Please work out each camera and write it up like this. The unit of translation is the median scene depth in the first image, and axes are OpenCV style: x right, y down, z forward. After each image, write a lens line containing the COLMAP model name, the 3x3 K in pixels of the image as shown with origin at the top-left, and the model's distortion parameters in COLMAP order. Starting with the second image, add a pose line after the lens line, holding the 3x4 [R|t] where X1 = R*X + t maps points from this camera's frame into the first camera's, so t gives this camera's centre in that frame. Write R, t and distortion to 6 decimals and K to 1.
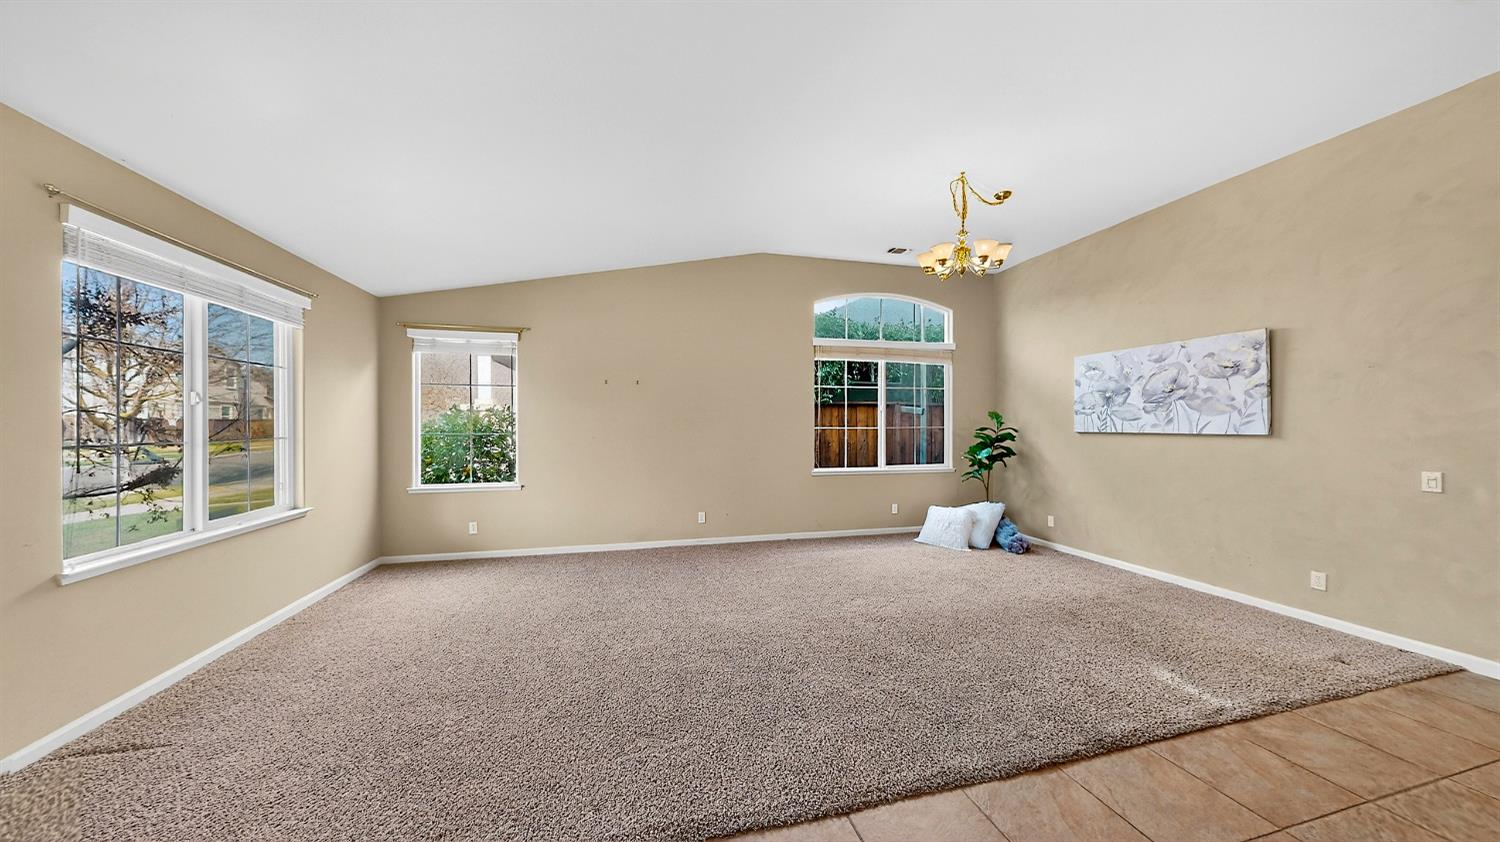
lens RADIAL K [[479.9, 0, 752.9], [0, 479.9, 425.6], [0, 0, 1]] dist [-0.000485, -0.000047]
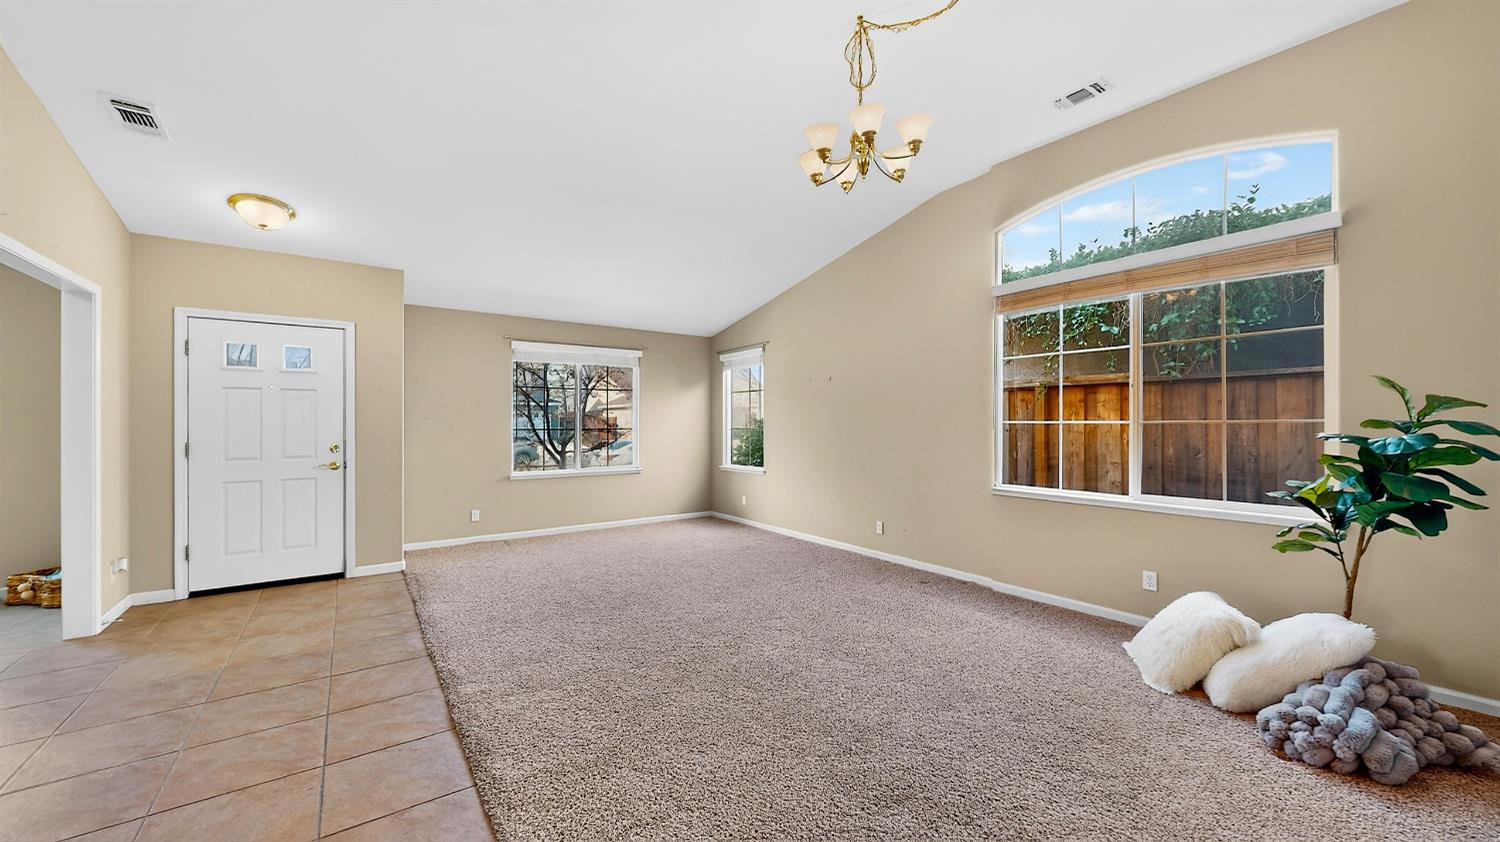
lens RADIAL K [[552.5, 0, 751.3], [0, 552.5, 420.8], [0, 0, 1]] dist [0.000162, -0.000062]
pose [[0.360200, -0.010115, -0.932820, 0.731688], [0.001667, 0.999947, -0.010199, 0.009998], [0.932873, 0.002118, 0.360198, 0.418697]]
